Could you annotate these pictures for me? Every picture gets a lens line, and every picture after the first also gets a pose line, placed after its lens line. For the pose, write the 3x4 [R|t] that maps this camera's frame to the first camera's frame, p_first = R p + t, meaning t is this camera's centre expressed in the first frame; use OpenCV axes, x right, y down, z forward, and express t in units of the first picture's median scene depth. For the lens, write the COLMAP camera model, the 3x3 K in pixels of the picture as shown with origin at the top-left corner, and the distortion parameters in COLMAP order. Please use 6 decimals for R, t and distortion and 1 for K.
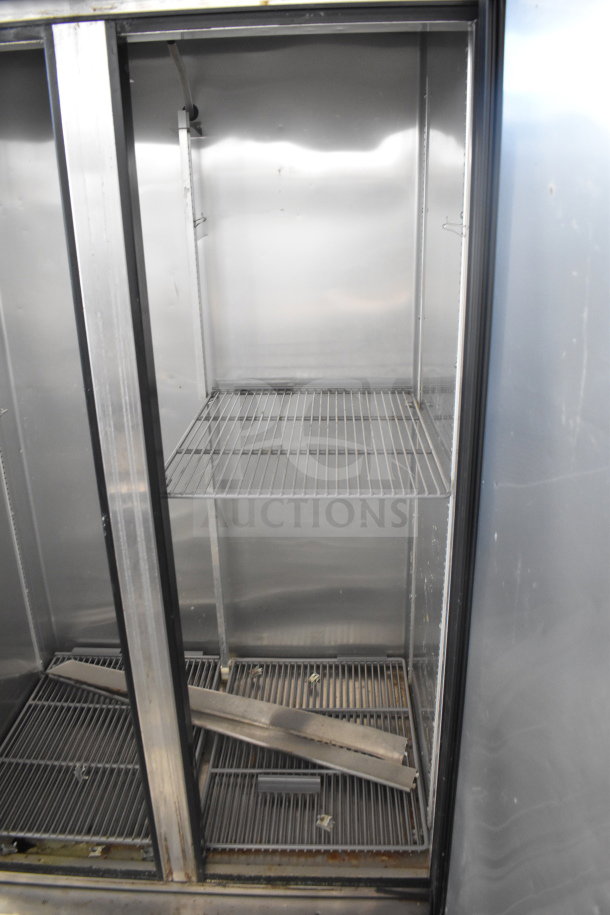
lens RADIAL K [[705.1, 0, 304.0], [0, 705.1, 454.9], [0, 0, 1]] dist [-0.078230, 0.005587]
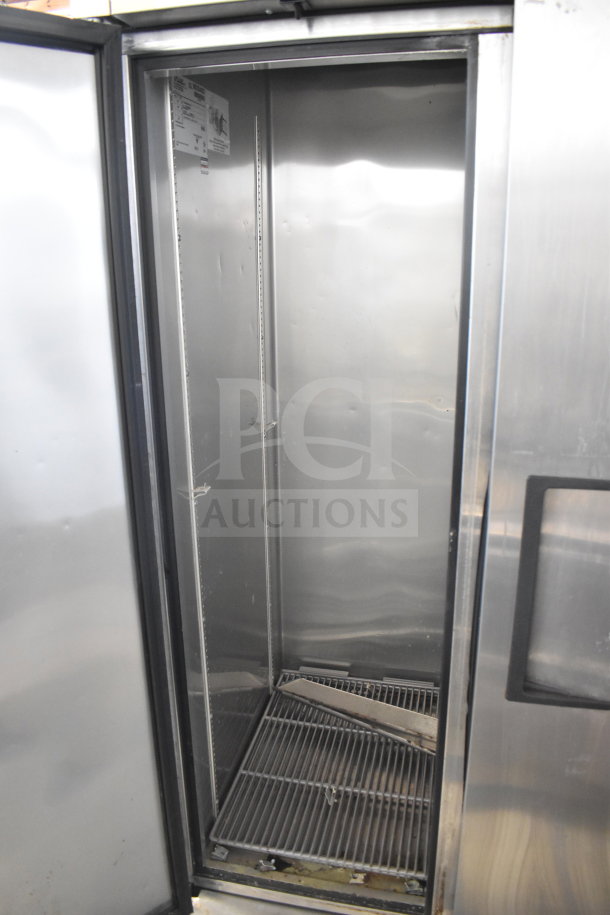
lens RADIAL K [[705.1, 0, 306.0], [0, 705.1, 460.5], [0, 0, 1]] dist [-0.078230, 0.005587]
pose [[0.986161, 0.063860, -0.153000, -0.263889], [-0.070588, 0.996745, -0.038949, 0.031260], [0.150014, 0.049210, 0.987458, -0.002543]]
